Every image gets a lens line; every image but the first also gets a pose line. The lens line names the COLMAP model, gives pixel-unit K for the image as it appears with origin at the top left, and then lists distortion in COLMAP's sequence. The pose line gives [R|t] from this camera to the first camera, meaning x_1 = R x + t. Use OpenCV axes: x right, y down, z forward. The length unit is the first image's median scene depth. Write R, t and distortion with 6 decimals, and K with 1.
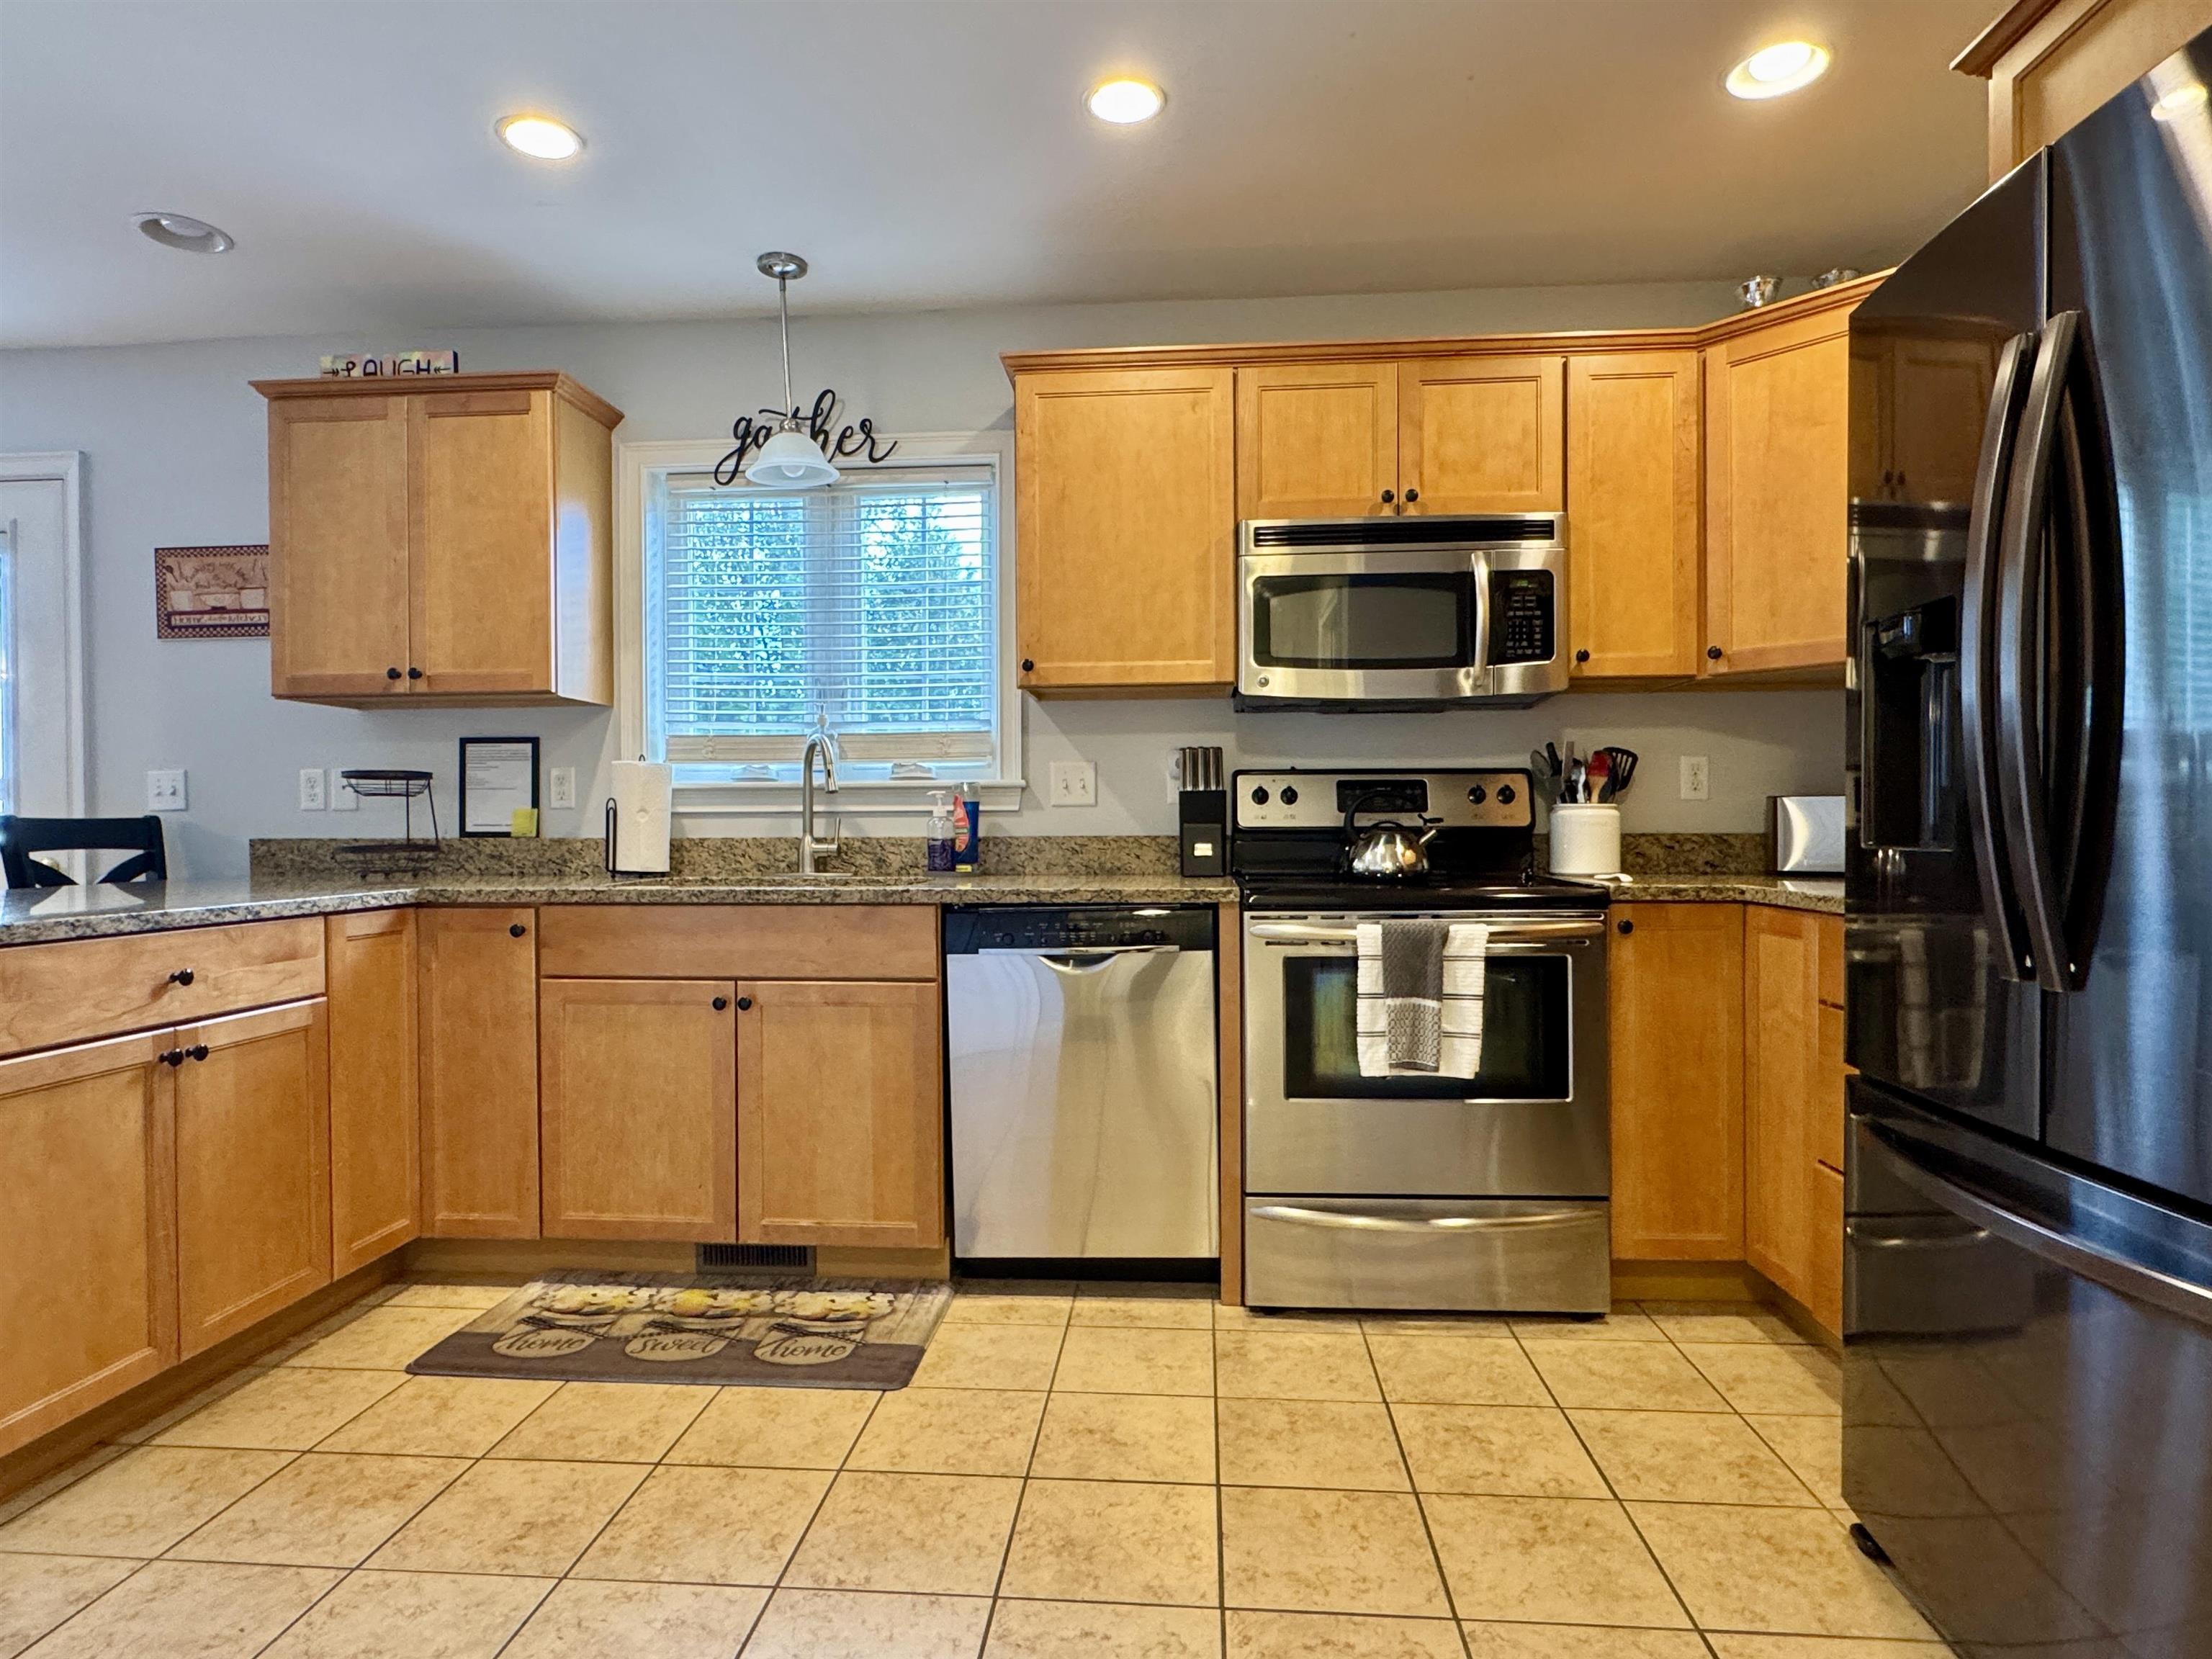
lens RADIAL K [[1245.1, 0, 1099.2], [0, 1245.1, 834.3], [0, 0, 1]] dist [0.000566, 0.002136]
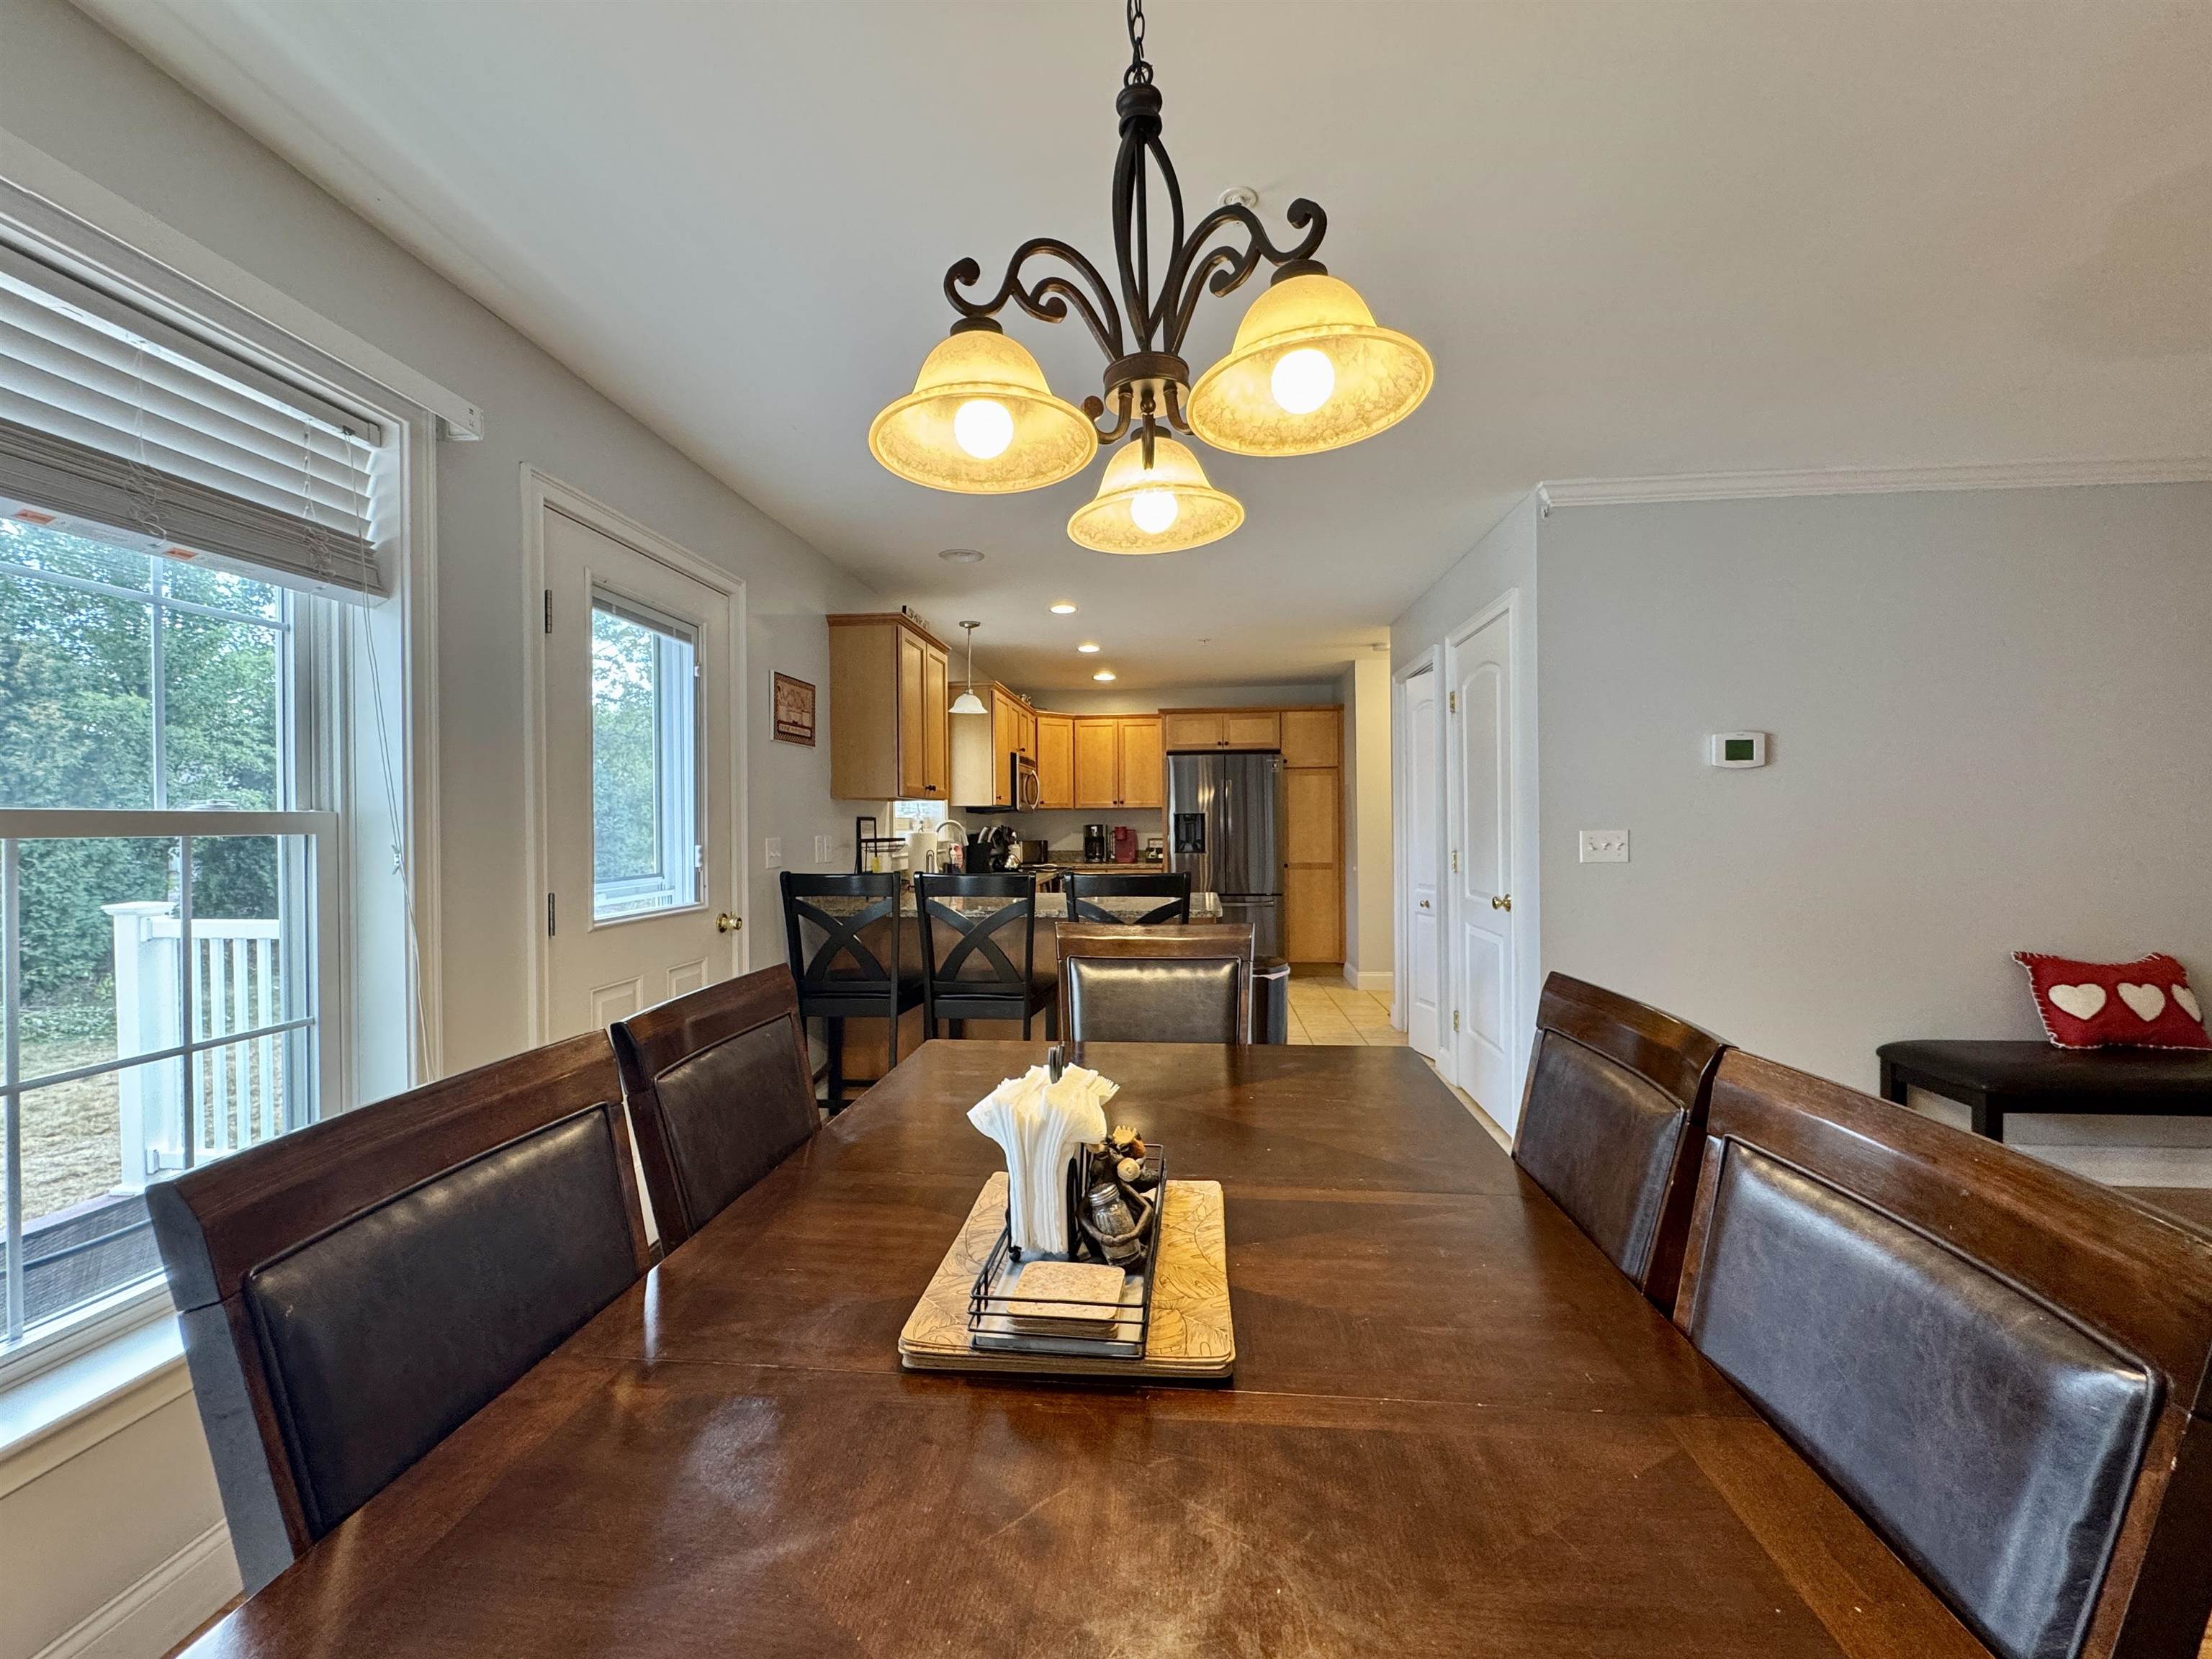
lens RADIAL K [[897.8, 0, 1106.0], [0, 897.8, 829.5], [0, 0, 1]] dist [-0.000380, -0.000018]
pose [[0.008938, -0.001648, 0.999959, -2.147281], [0.018284, 0.999832, 0.001484, -0.068567], [-0.999793, 0.018270, 0.008967, 0.798312]]
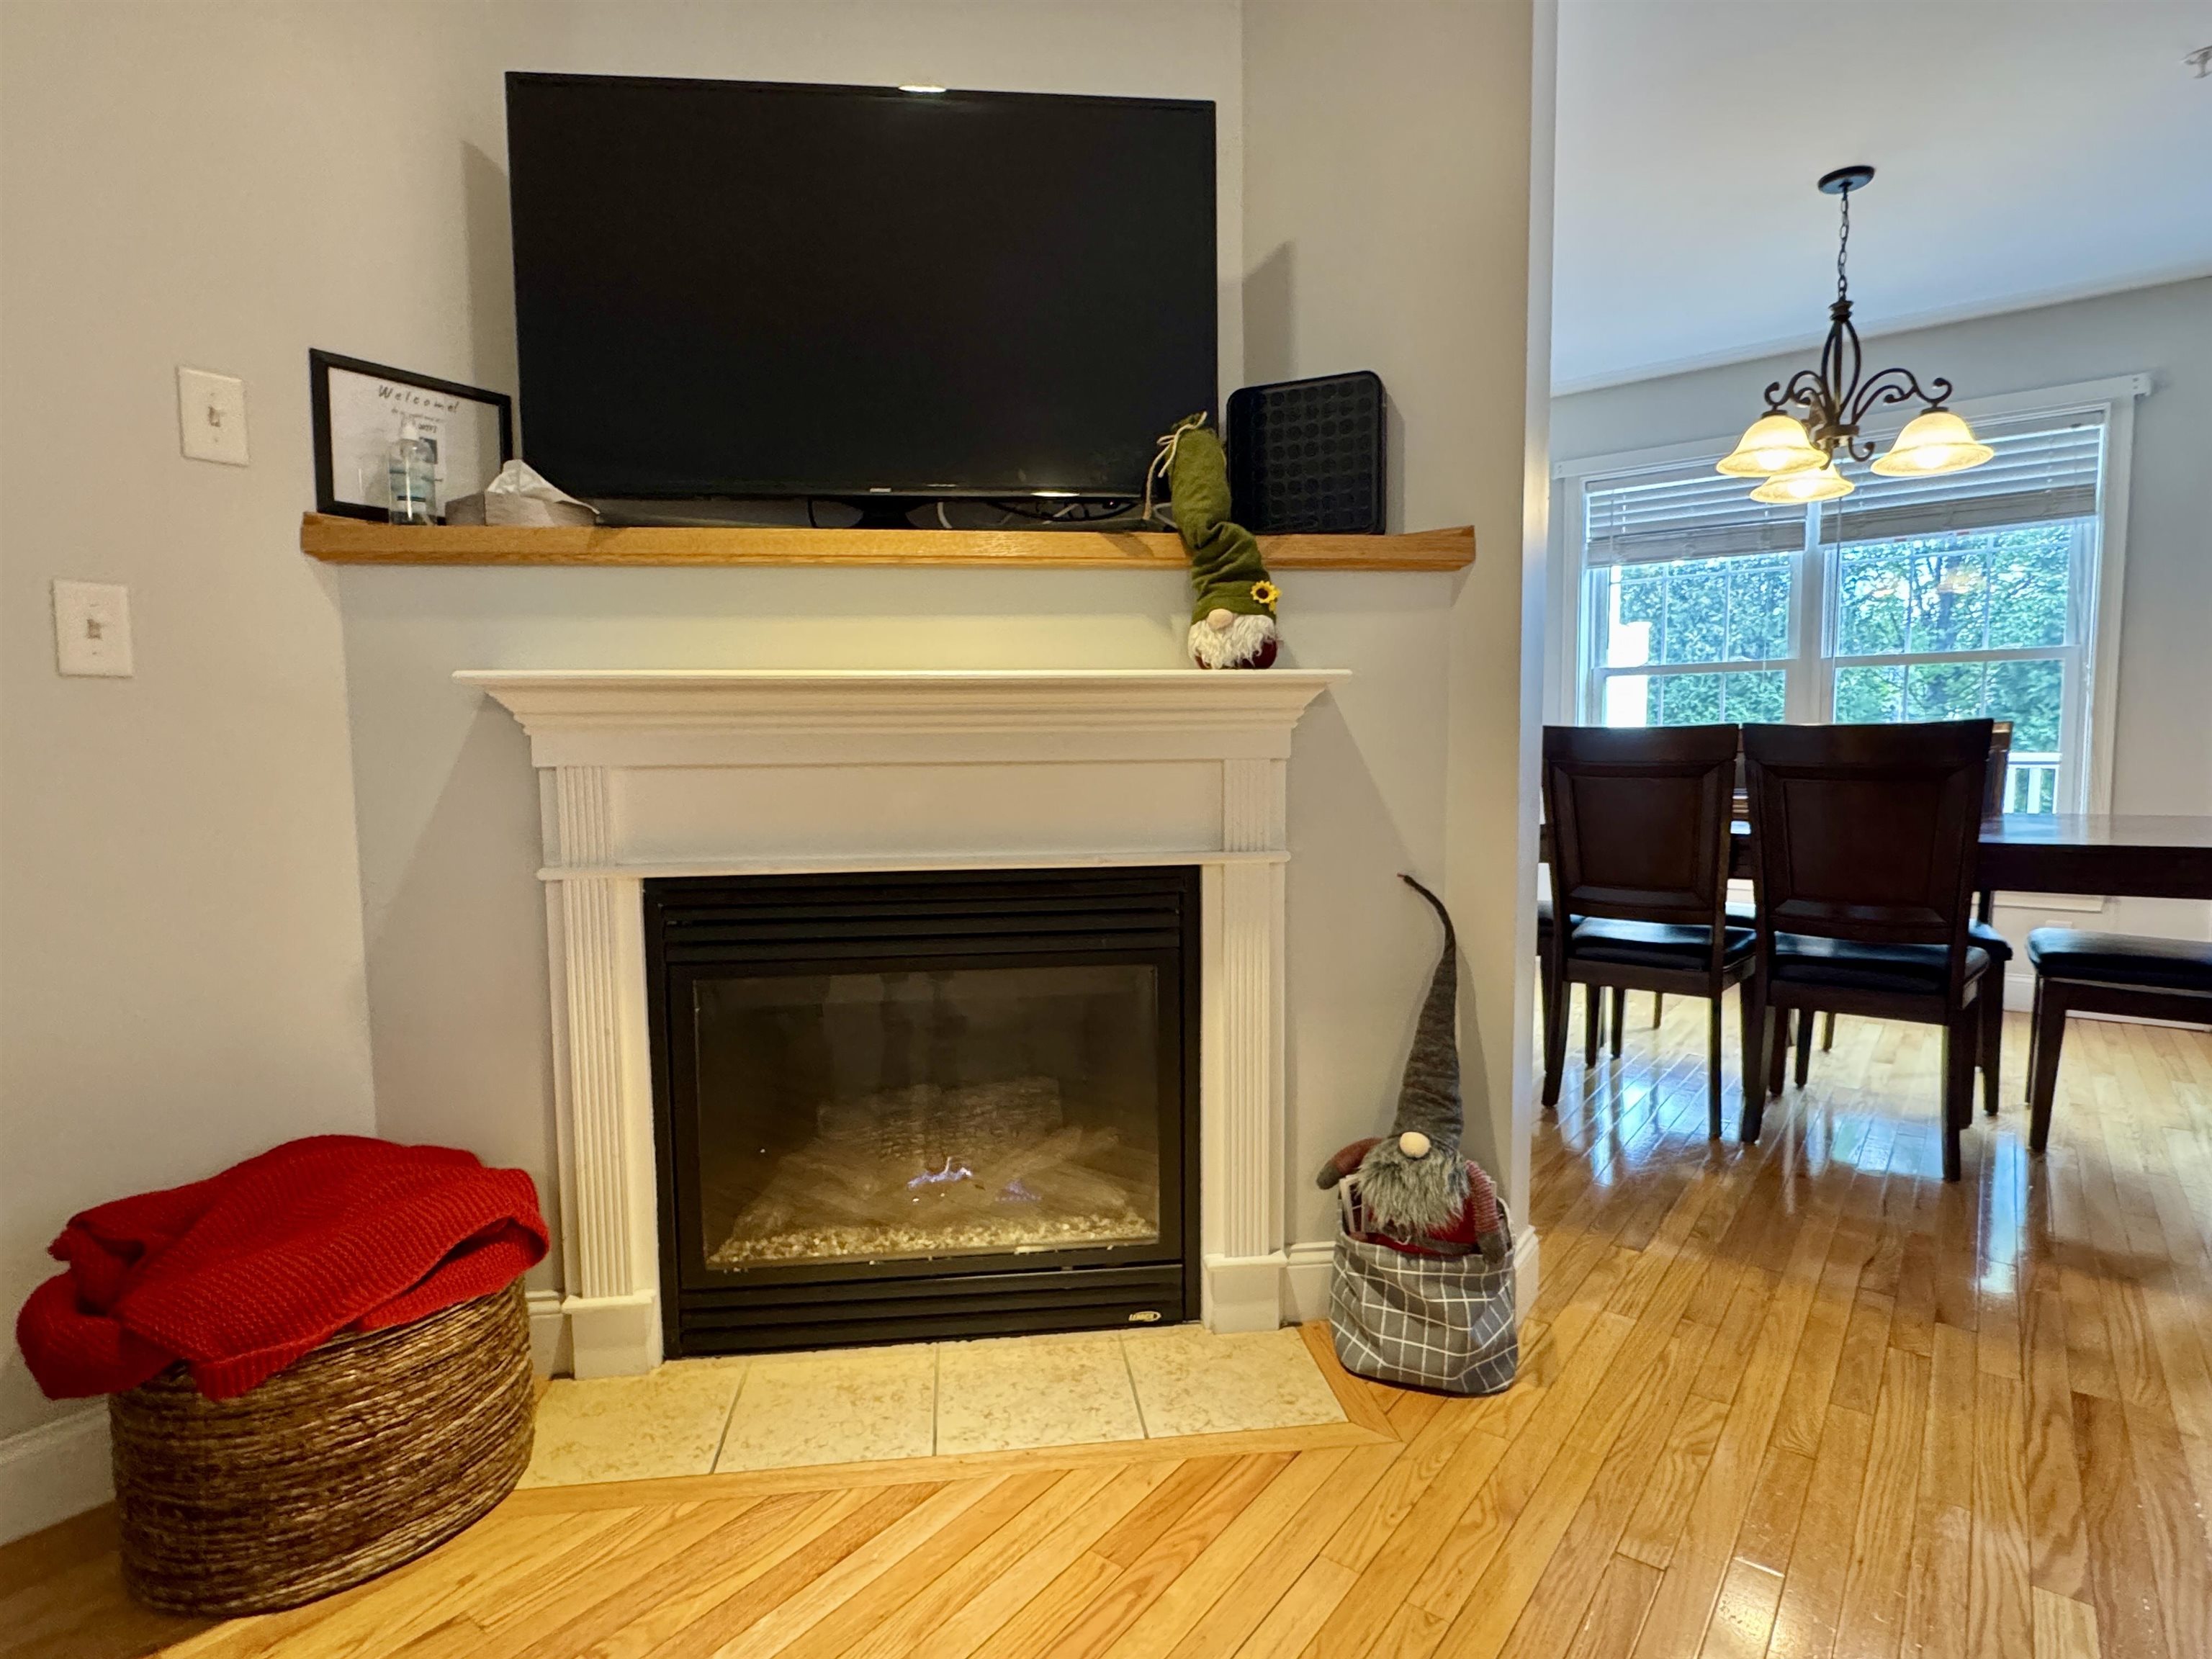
lens RADIAL K [[1145.9, 0, 1092.8], [0, 1145.9, 833.9], [0, 0, 1]] dist [-0.003379, 0.000707]
pose [[0.835828, 0.039926, -0.547537, -1.758424], [0.001733, 0.997155, 0.075357, 0.032734], [0.548988, -0.063934, 0.833381, -0.508507]]
